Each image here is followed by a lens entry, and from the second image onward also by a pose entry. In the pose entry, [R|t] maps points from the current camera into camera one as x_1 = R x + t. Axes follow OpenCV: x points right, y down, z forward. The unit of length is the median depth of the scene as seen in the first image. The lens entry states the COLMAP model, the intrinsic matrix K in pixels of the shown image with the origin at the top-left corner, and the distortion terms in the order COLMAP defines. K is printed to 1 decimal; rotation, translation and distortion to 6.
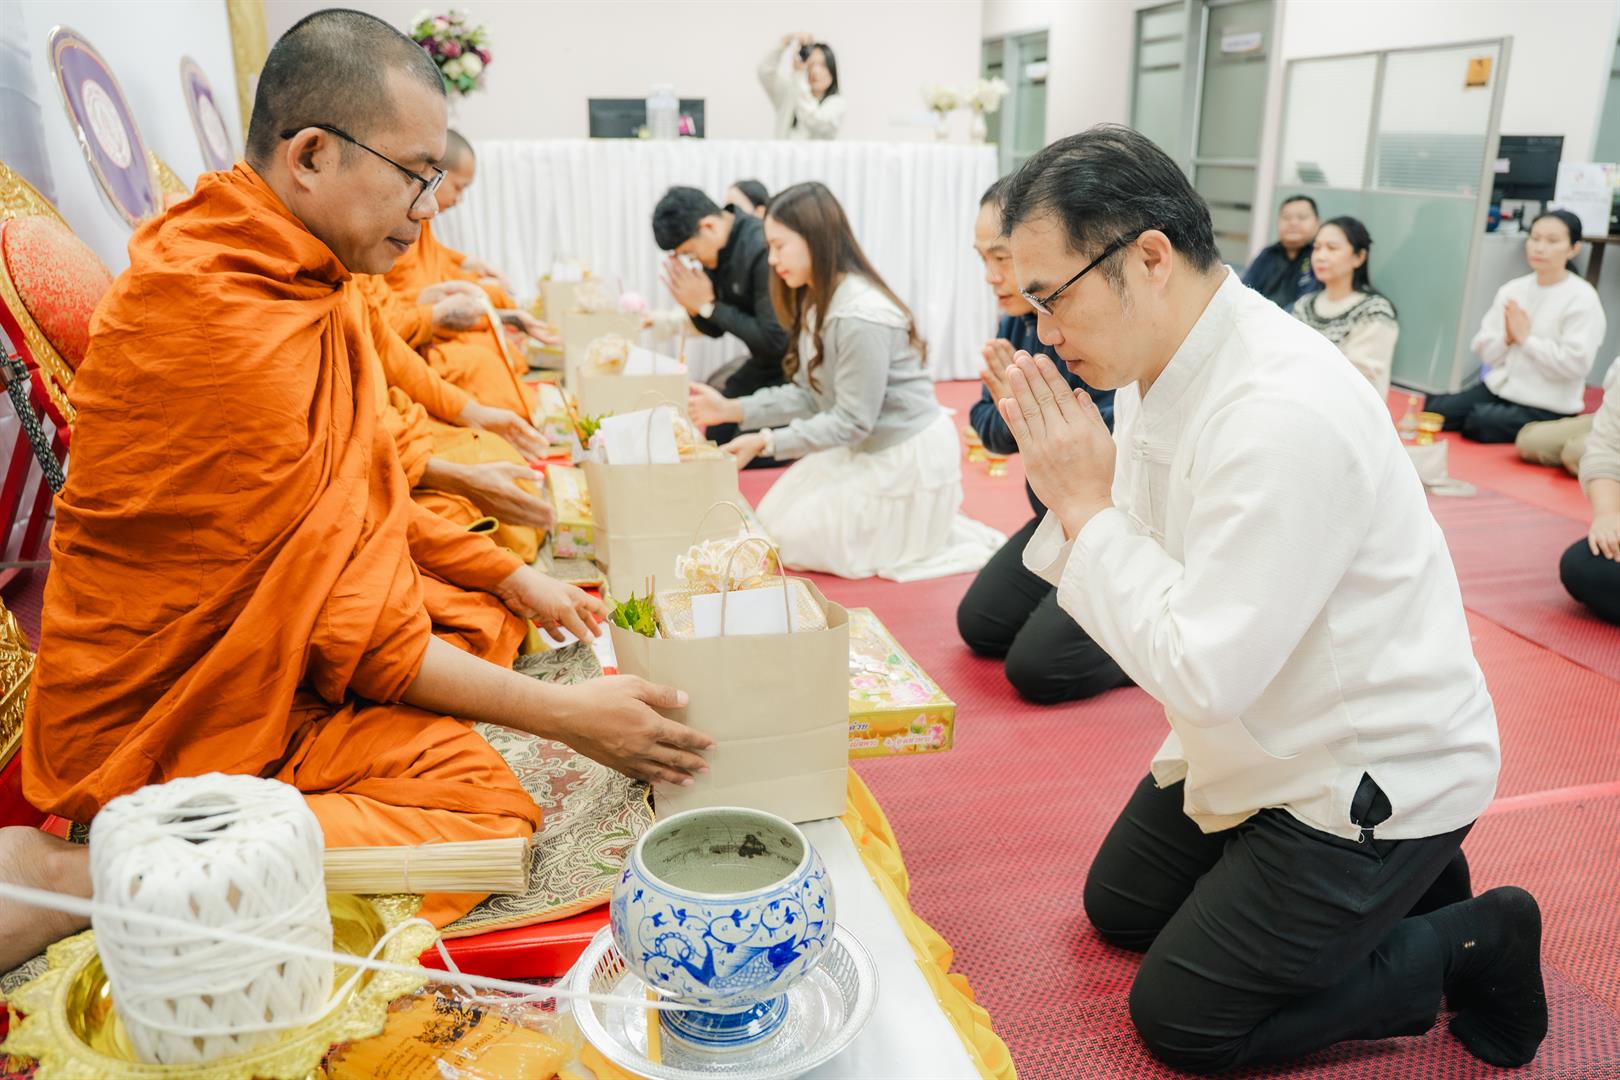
lens RADIAL K [[1234.6, 0, 802.8], [0, 1234.6, 537.2], [0, 0, 1]] dist [-0.143524, 0.103173]
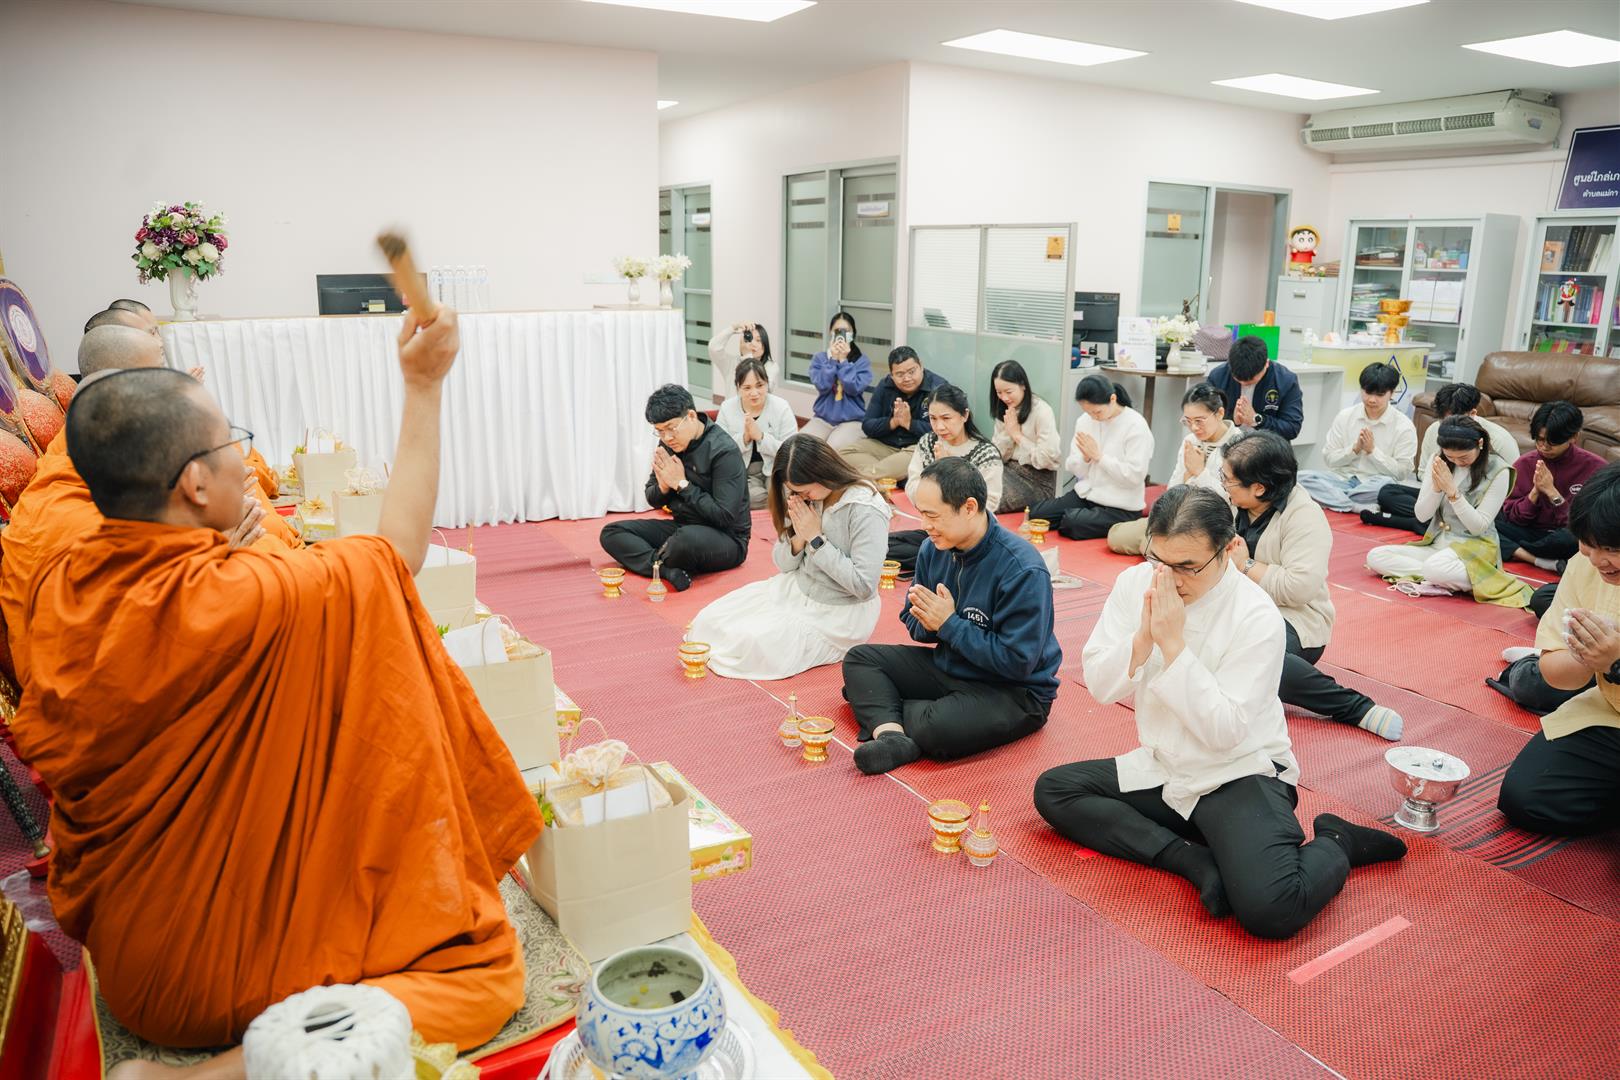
lens RADIAL K [[1139.2, 0, 813.0], [0, 1139.2, 538.4], [0, 0, 1]] dist [-0.145929, 0.111468]
pose [[0.958265, -0.066571, 0.278022, -0.125448], [0.083147, 0.995369, -0.048249, -0.116563], [-0.273522, 0.069352, 0.959362, -0.240494]]
